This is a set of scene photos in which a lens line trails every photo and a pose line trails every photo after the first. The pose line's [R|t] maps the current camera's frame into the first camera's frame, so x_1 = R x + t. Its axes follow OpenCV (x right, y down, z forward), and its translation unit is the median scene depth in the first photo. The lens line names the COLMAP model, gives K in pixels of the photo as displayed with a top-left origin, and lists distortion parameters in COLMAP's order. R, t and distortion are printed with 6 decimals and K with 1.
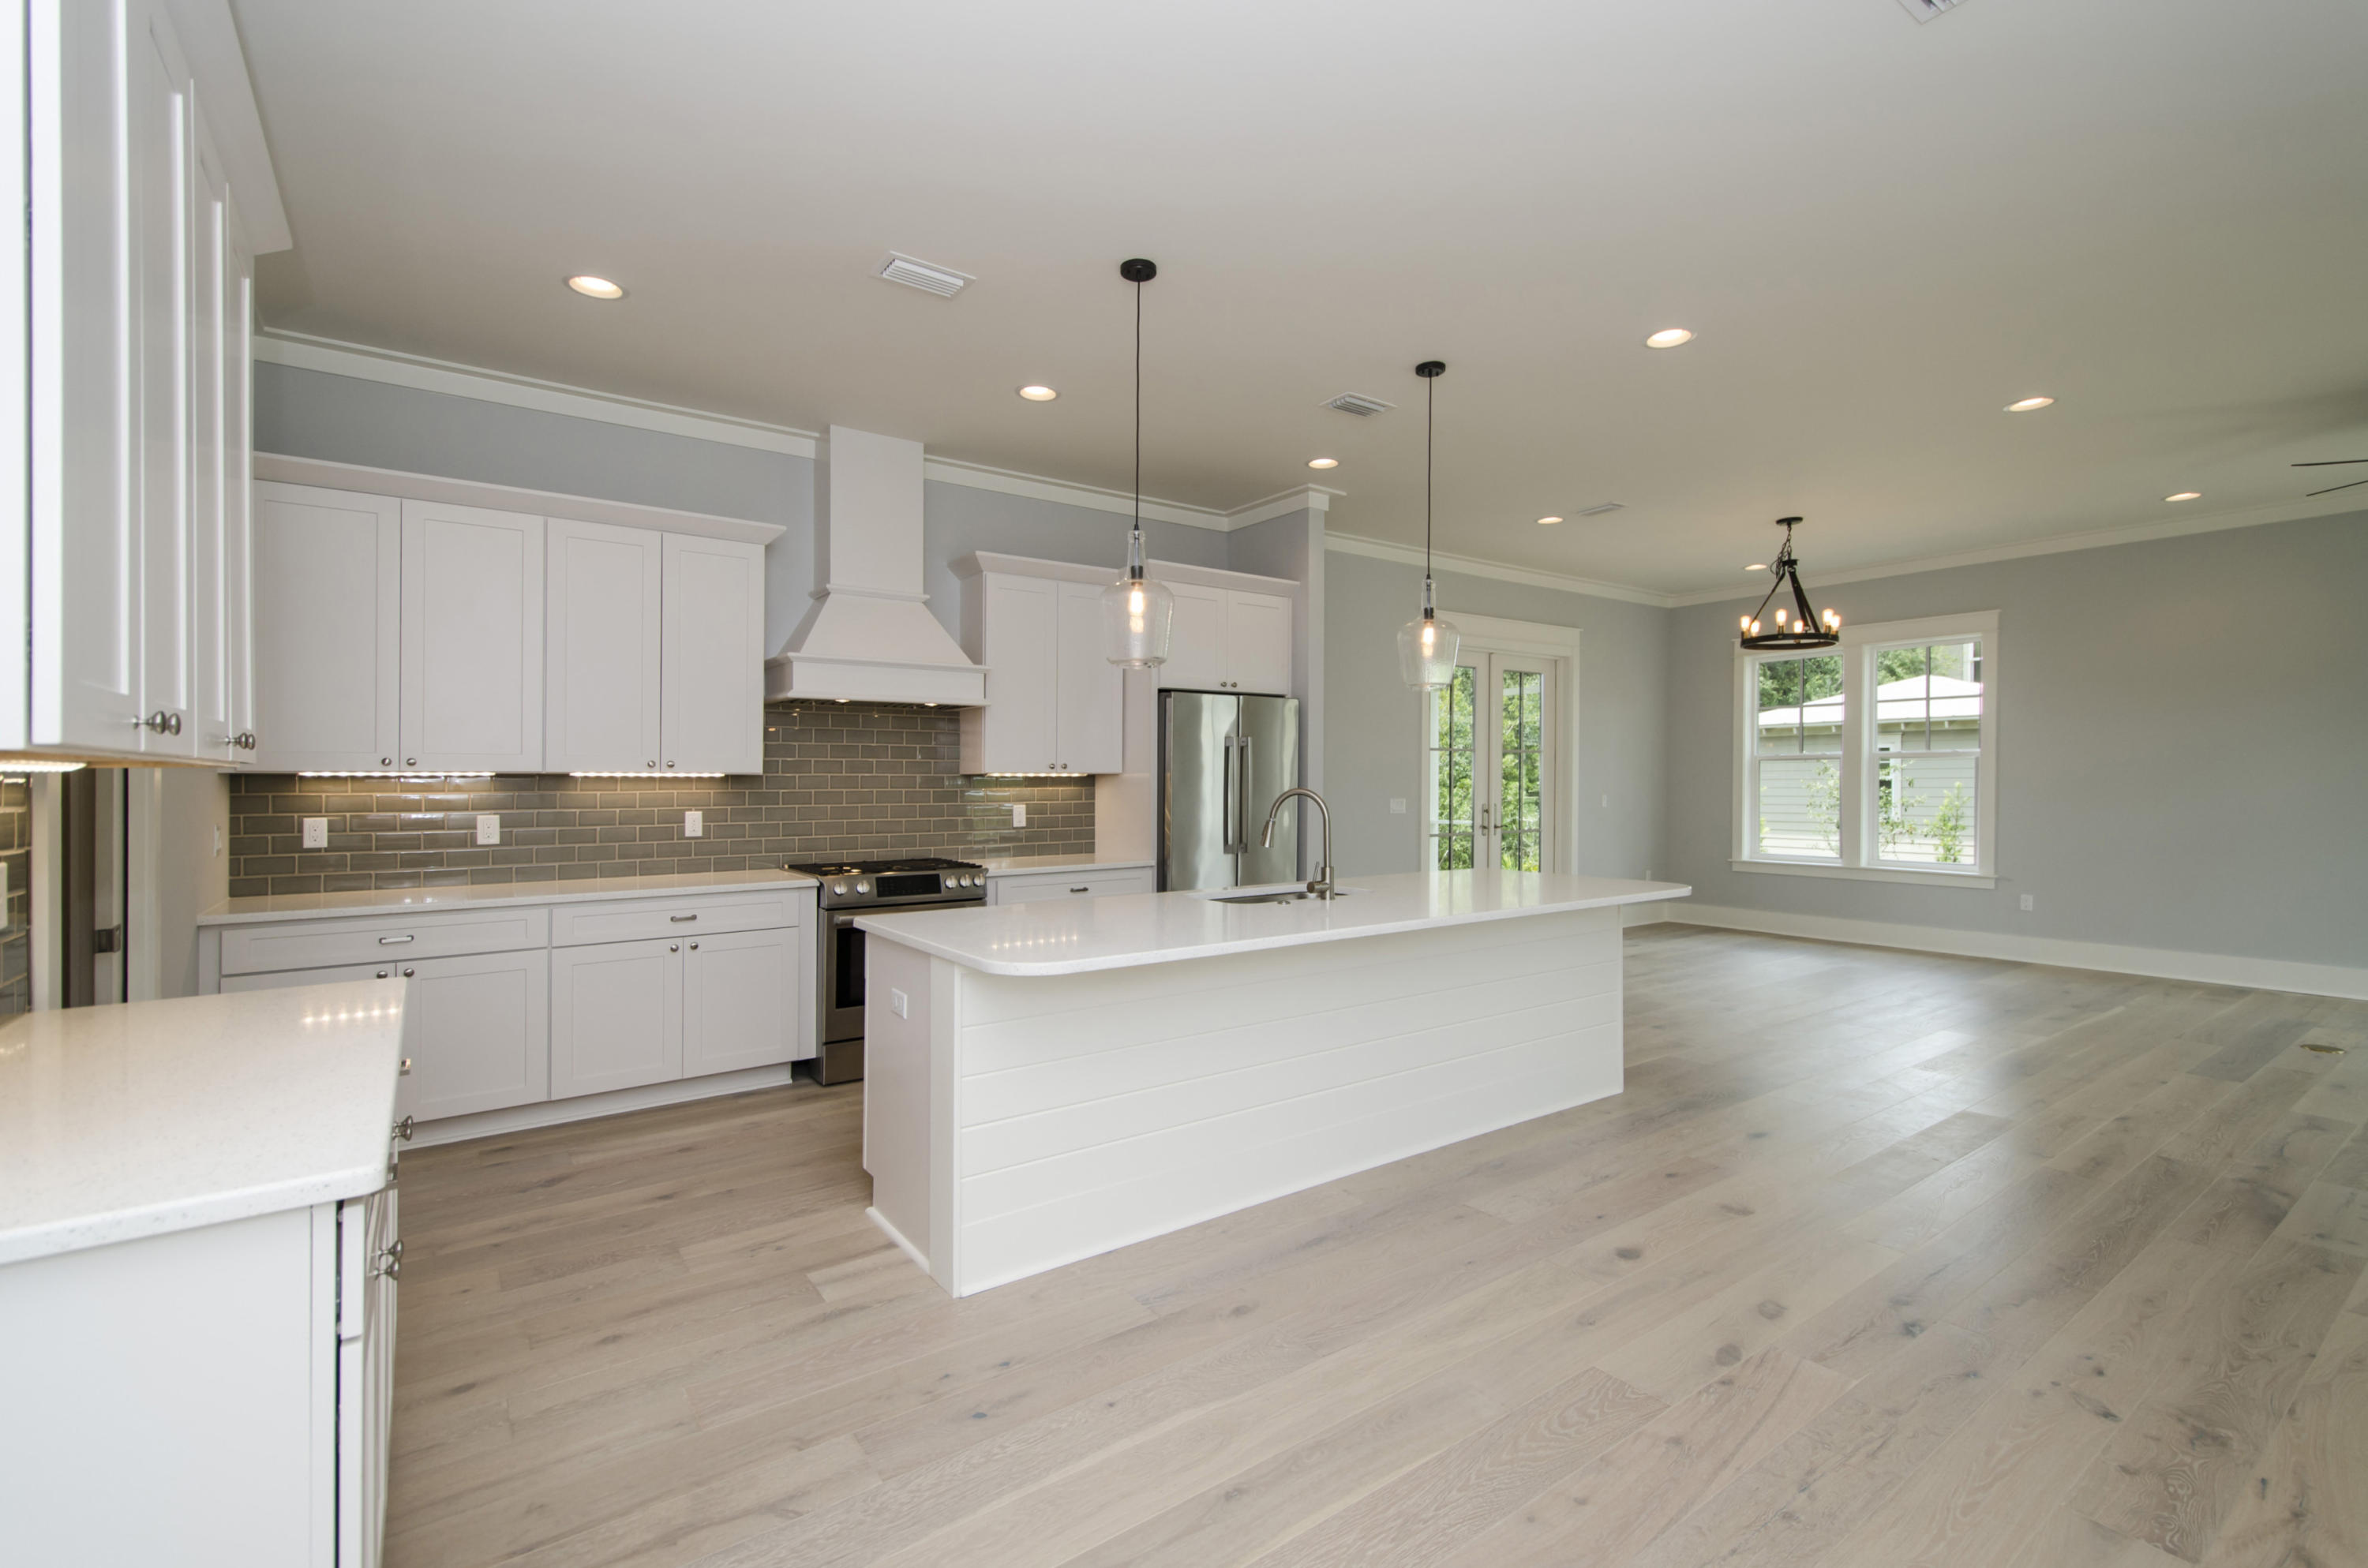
lens RADIAL K [[1048.7, 0, 1202.2], [0, 1048.7, 788.0], [0, 0, 1]] dist [0.020667, -0.010561]
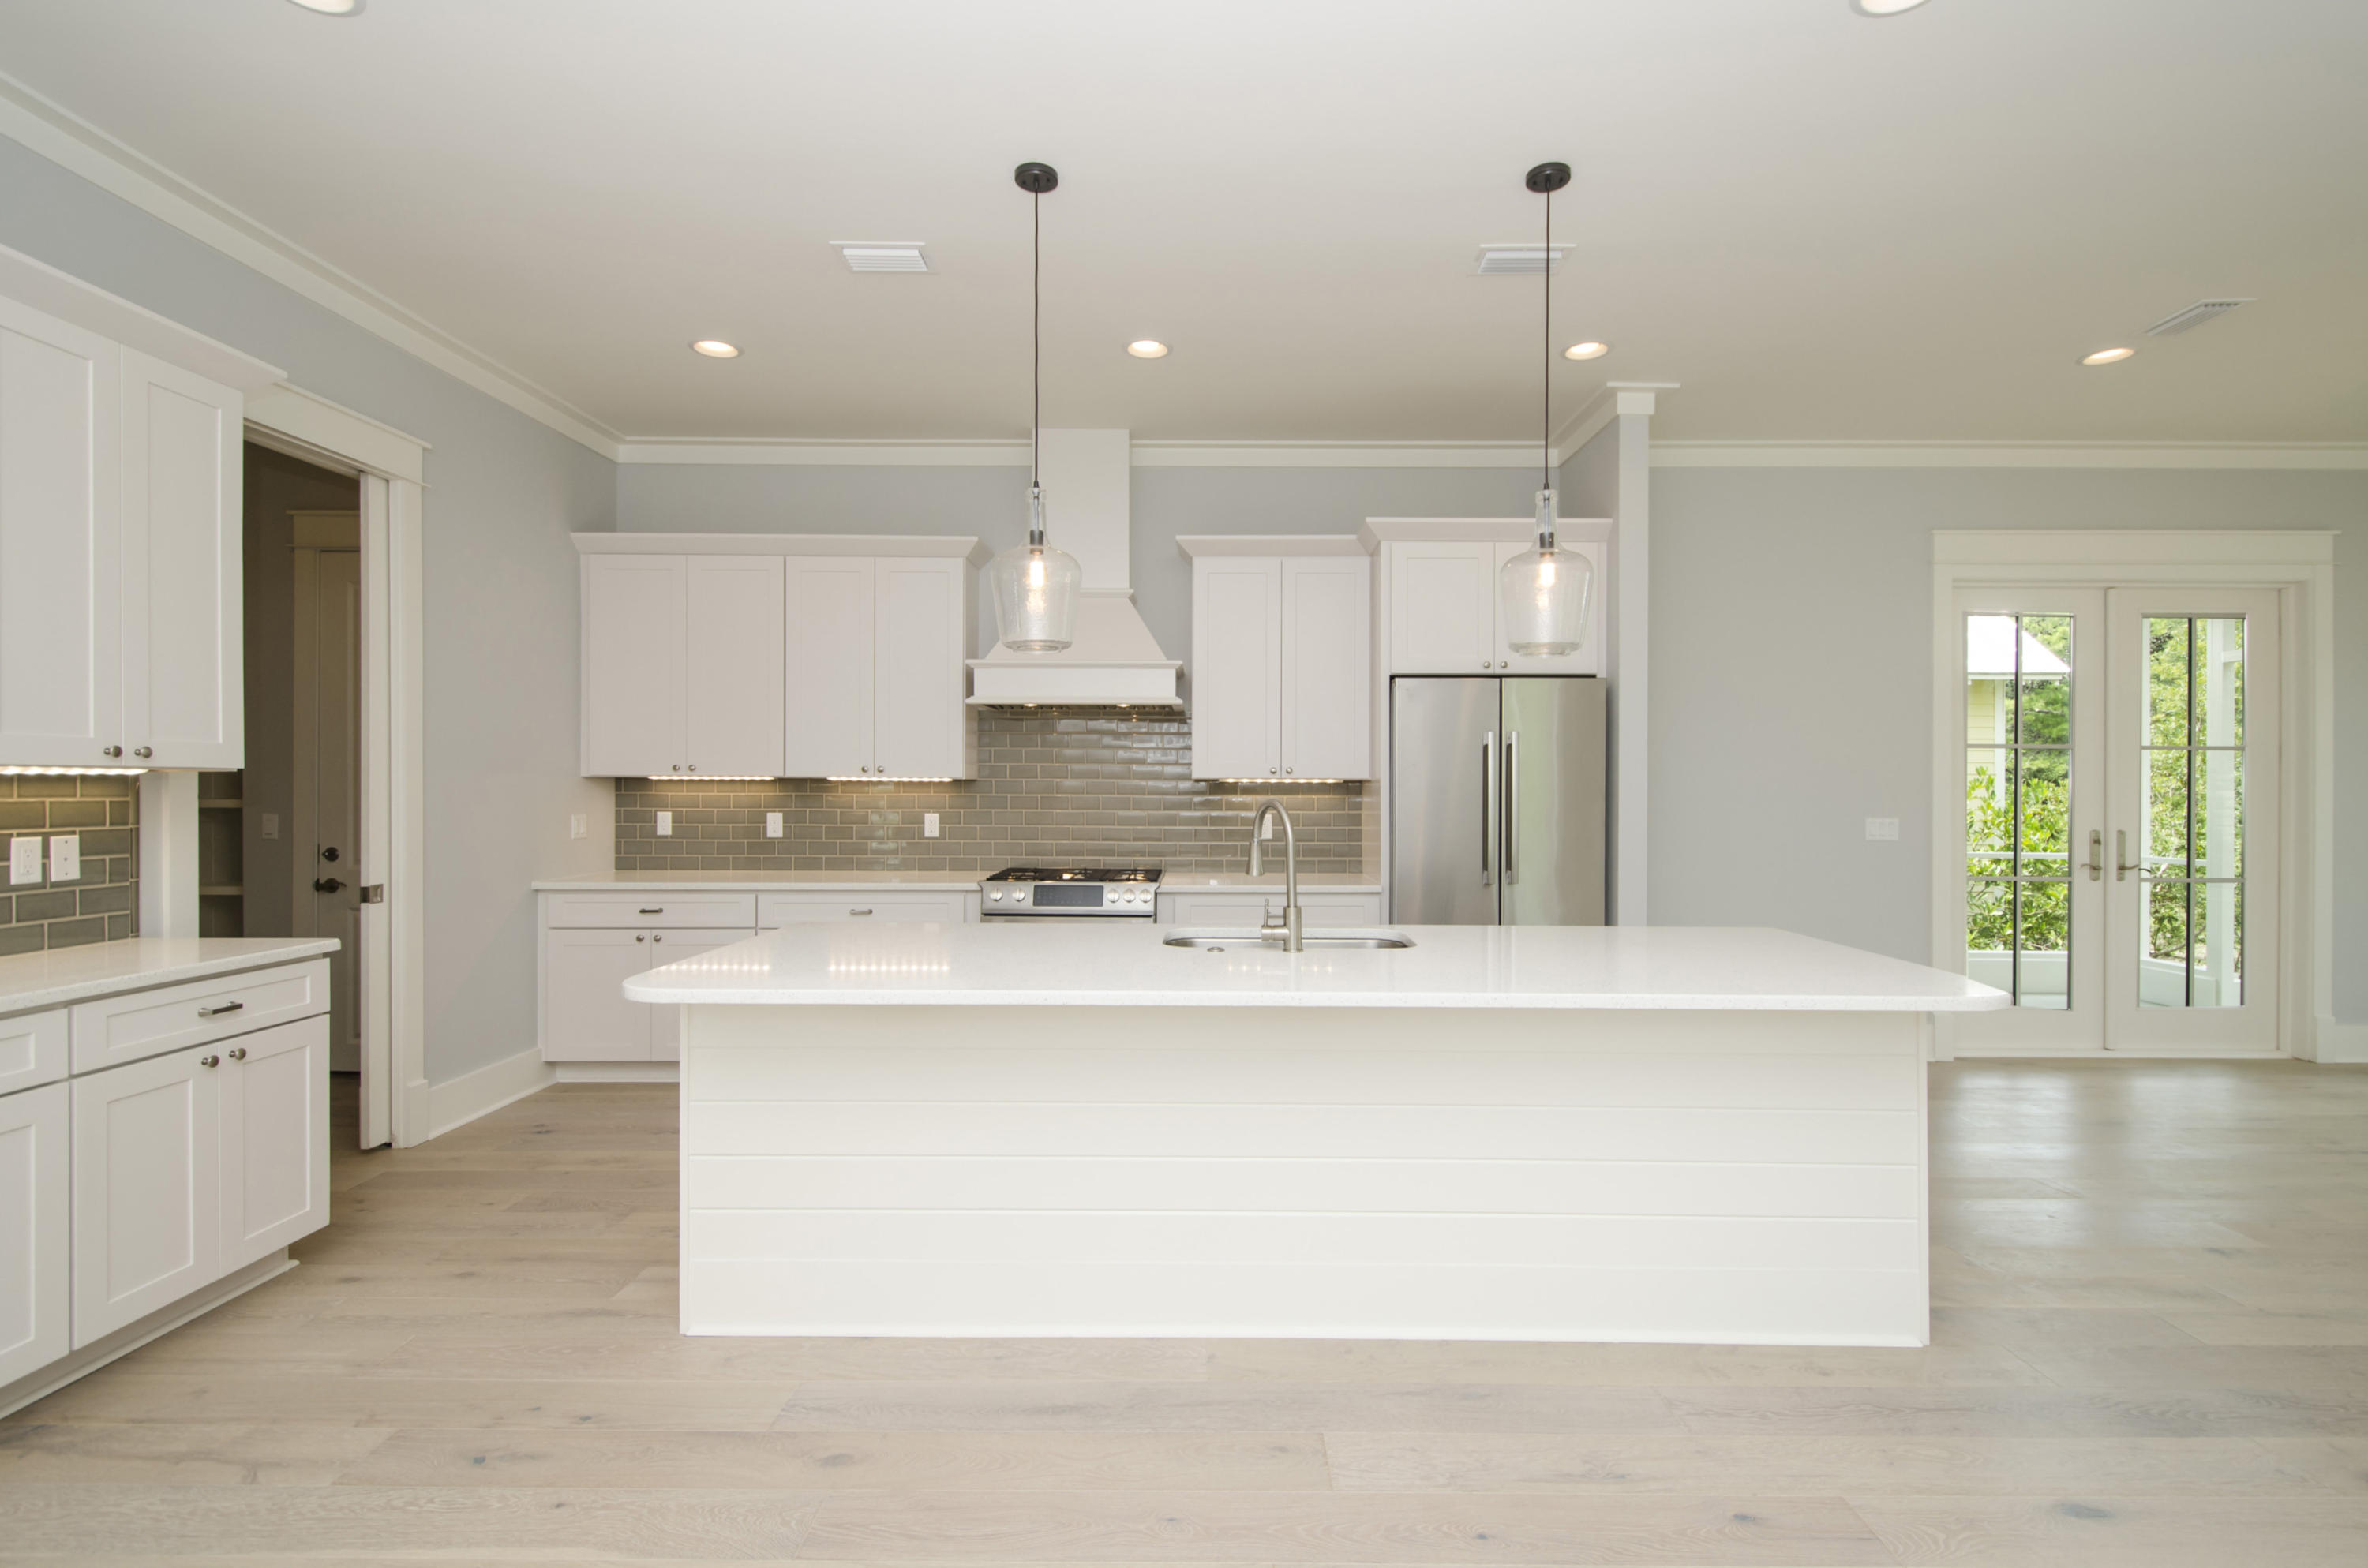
lens RADIAL K [[1095.9, 0, 1196.3], [0, 1095.9, 785.7], [0, 0, 1]] dist [0.017248, -0.011980]
pose [[0.801818, 0.006424, -0.597533, 0.374168], [-0.012111, 0.999912, -0.005501, -0.002962], [0.597445, 0.011647, 0.801825, 0.249543]]
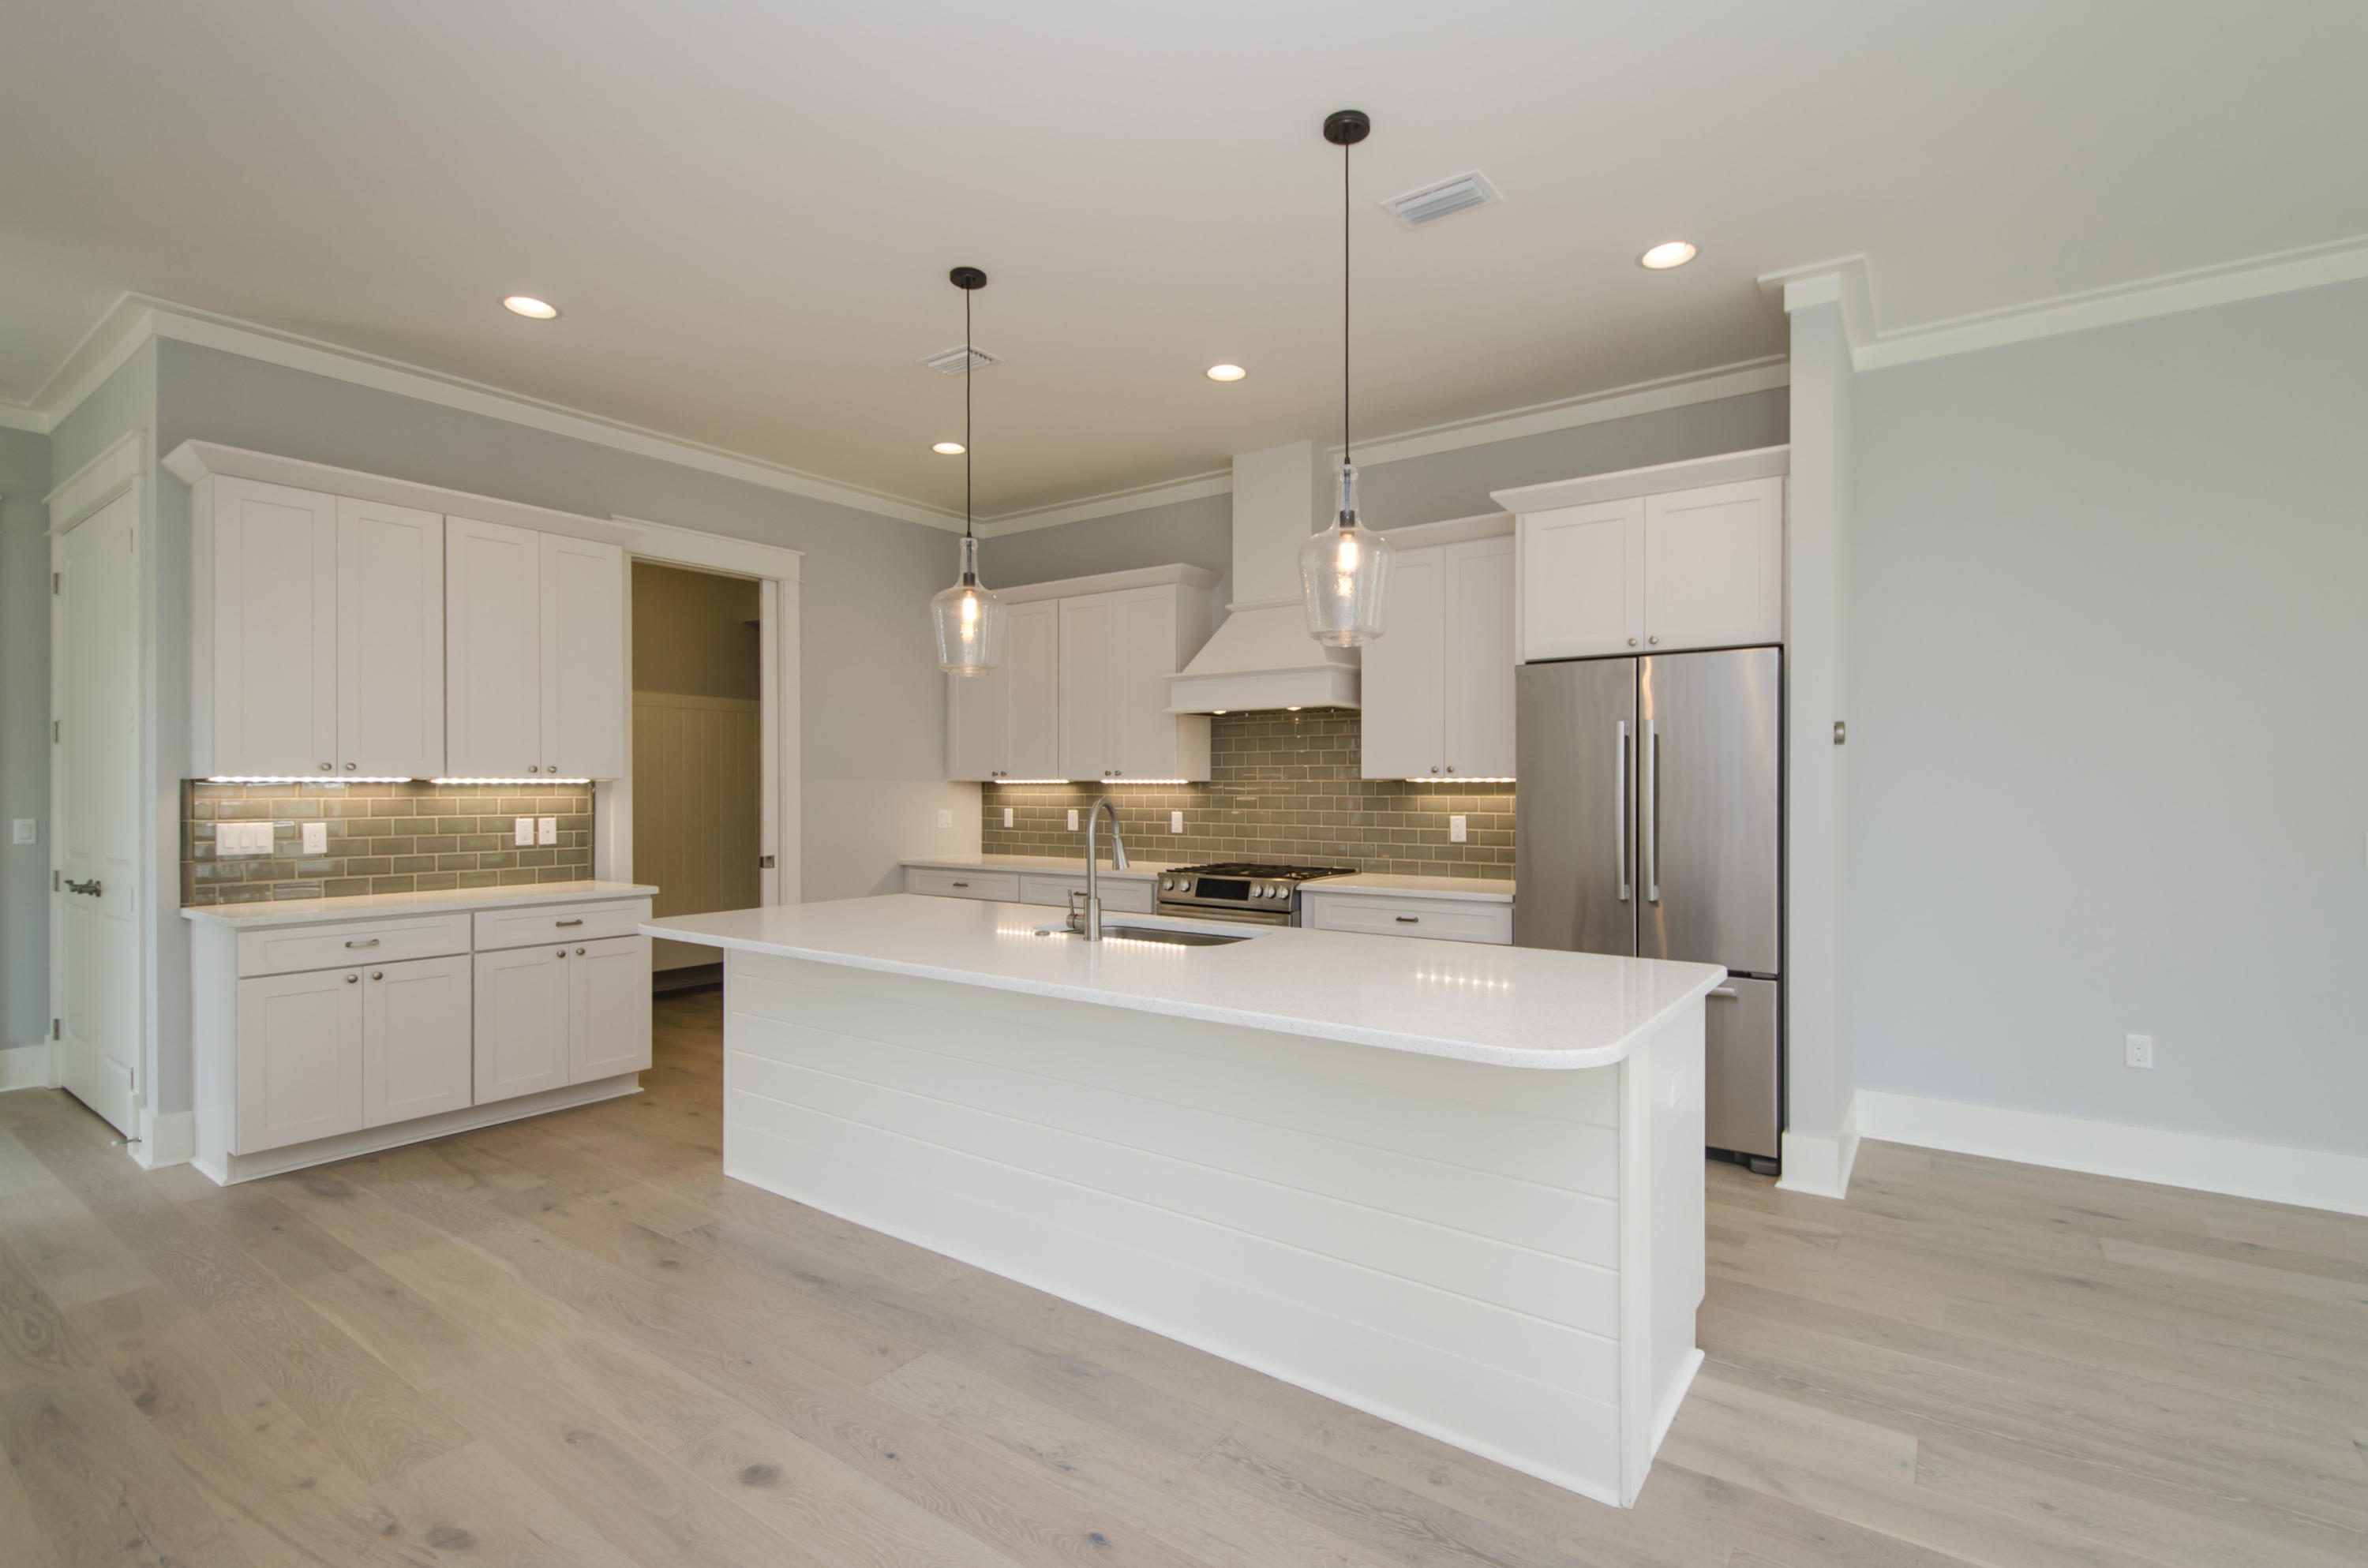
lens RADIAL K [[1083.8, 0, 1184.0], [0, 1083.8, 784.0], [0, 0, 1]] dist [0.013408, -0.012739]
pose [[0.309835, 0.000250, -0.950790, 0.654681], [-0.008269, 0.999963, -0.002431, -0.006005], [0.950755, 0.008615, 0.309825, 0.584080]]
